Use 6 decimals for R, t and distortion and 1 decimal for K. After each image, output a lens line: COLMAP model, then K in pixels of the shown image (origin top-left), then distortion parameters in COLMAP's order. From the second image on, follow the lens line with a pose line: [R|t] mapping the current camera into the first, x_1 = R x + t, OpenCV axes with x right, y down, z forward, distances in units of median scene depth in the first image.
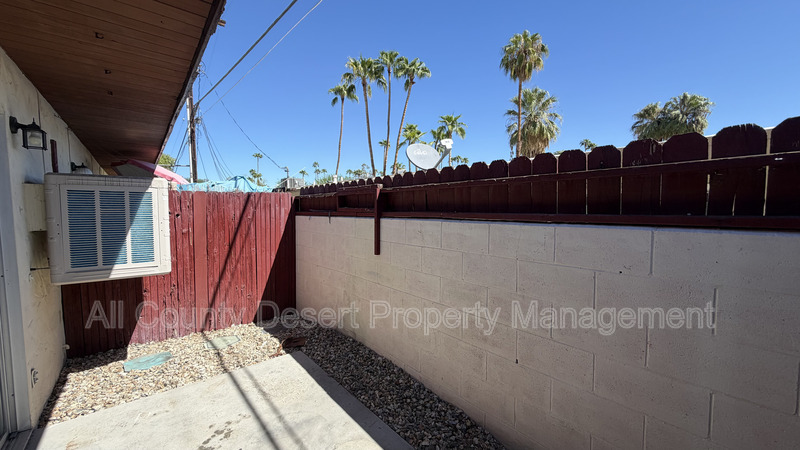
lens RADIAL K [[319.2, 0, 398.2], [0, 319.2, 224.1], [0, 0, 1]] dist [-0.000443, 0.000755]
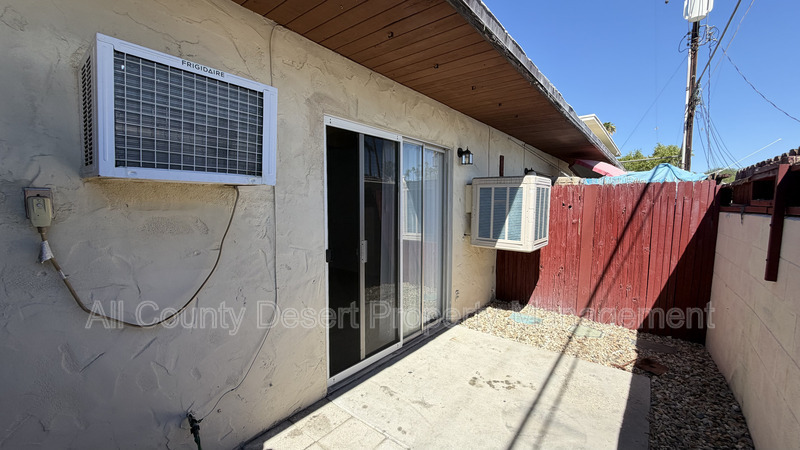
lens RADIAL K [[319.2, 0, 397.6], [0, 319.2, 226.2], [0, 0, 1]] dist [-0.000443, 0.000755]
pose [[0.201437, 0.079656, -0.976257, 0.315518], [-0.060219, 0.995810, 0.068826, -0.001240], [0.977649, 0.044925, 0.205390, 0.196748]]
